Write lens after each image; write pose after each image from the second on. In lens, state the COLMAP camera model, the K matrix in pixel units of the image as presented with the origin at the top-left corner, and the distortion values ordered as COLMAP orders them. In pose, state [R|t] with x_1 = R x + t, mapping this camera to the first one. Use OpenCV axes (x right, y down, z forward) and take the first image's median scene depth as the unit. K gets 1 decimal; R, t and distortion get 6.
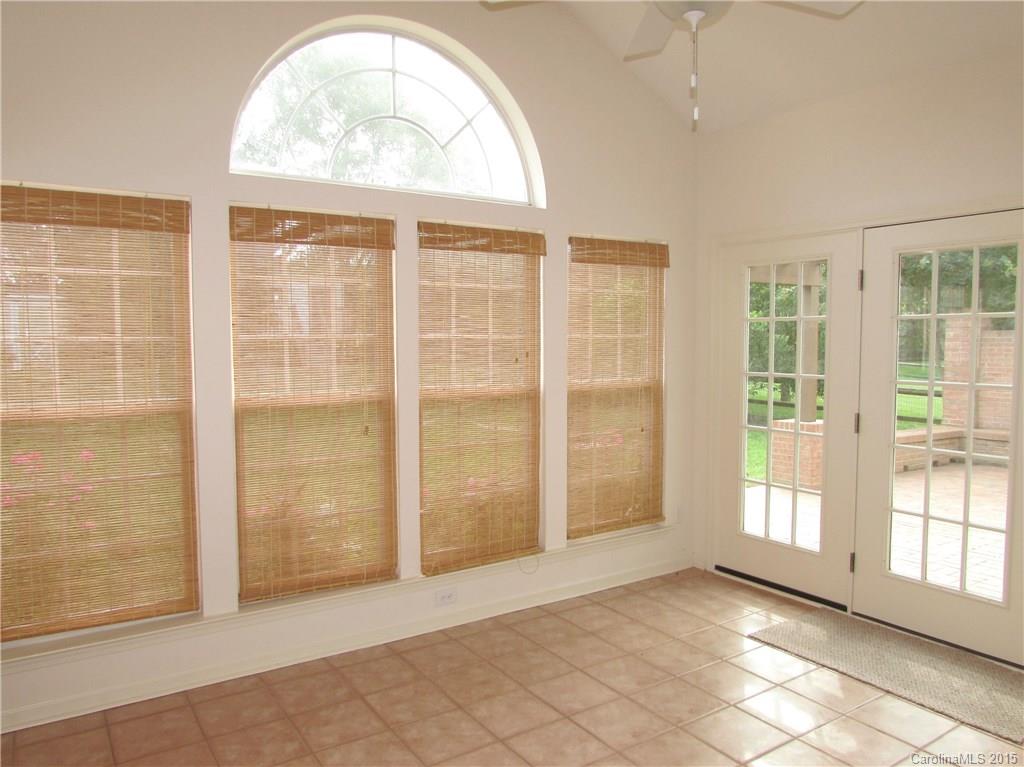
lens RADIAL K [[727.2, 0, 510.0], [0, 727.2, 383.3], [0, 0, 1]] dist [-0.041680, 0.015435]
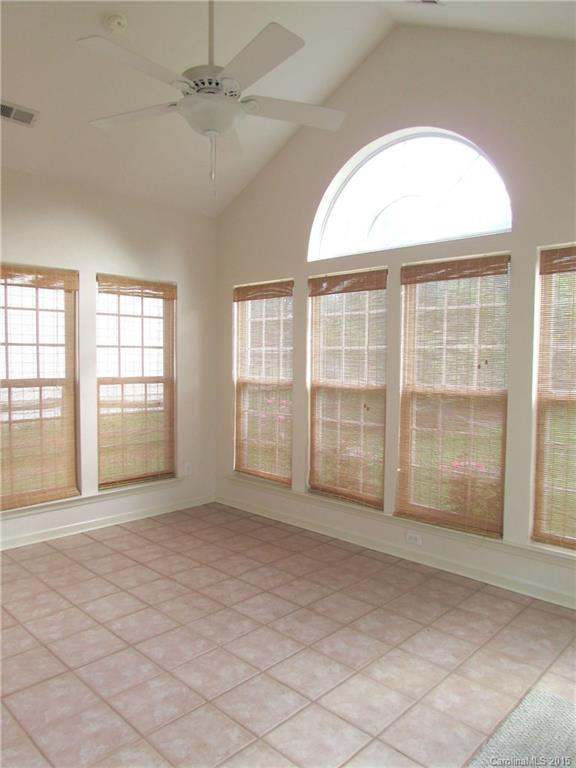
lens RADIAL K [[545.4, 0, 286.8], [0, 545.4, 385.3], [0, 0, 1]] dist [-0.041680, 0.015435]
pose [[0.229056, 0.063502, -0.971340, 0.973868], [-0.060242, 0.996882, 0.050966, -0.035270], [0.971547, 0.046841, 0.232167, 0.606434]]
